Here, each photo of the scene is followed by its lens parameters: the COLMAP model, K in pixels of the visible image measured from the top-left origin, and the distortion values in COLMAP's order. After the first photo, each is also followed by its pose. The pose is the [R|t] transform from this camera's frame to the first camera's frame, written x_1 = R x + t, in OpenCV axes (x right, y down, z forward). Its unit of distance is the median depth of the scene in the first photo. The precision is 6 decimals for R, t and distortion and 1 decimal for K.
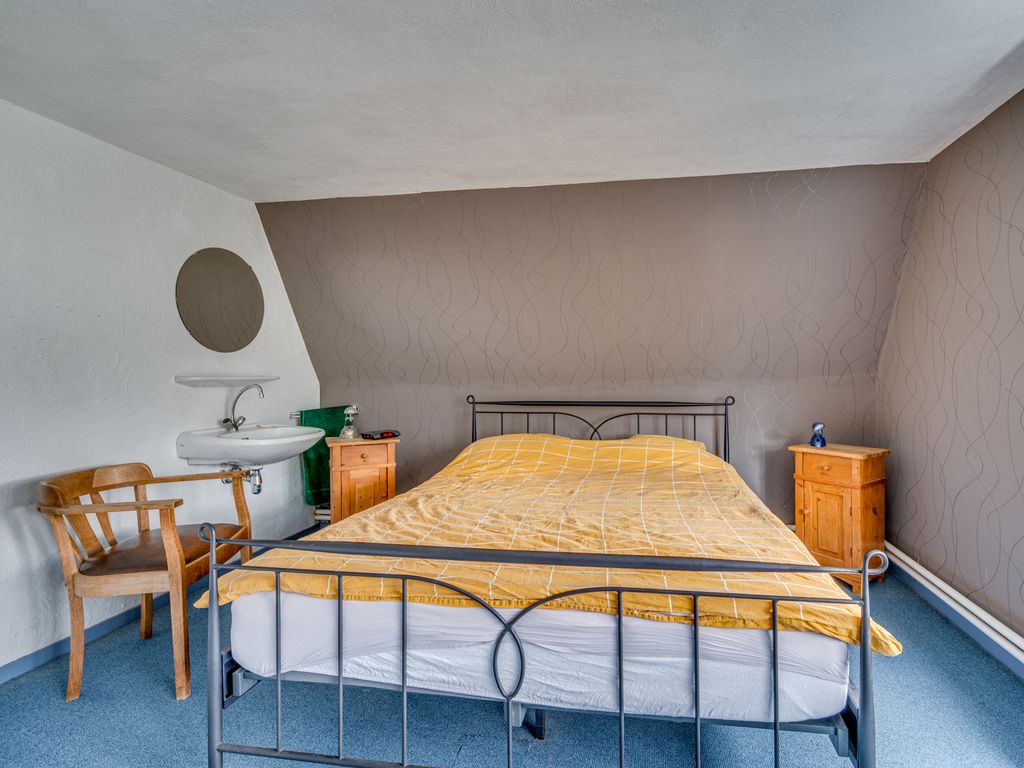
lens RADIAL K [[510.4, 0, 512.0], [0, 510.4, 373.7], [0, 0, 1]] dist [0.005285, 0.000983]
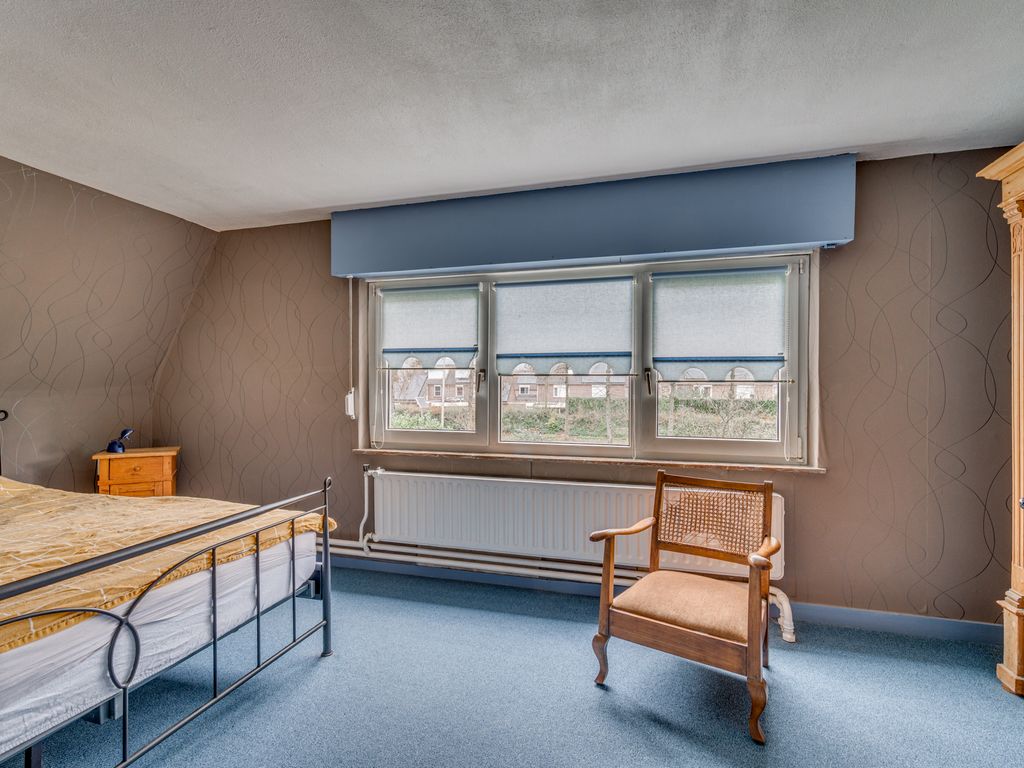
lens RADIAL K [[510.4, 0, 513.0], [0, 510.4, 387.4], [0, 0, 1]] dist [0.005285, 0.000983]
pose [[0.135903, 0.002162, 0.990720, -0.956209], [-0.002850, 0.999994, -0.001791, 0.011102], [-0.990718, -0.002580, 0.135909, 0.057169]]
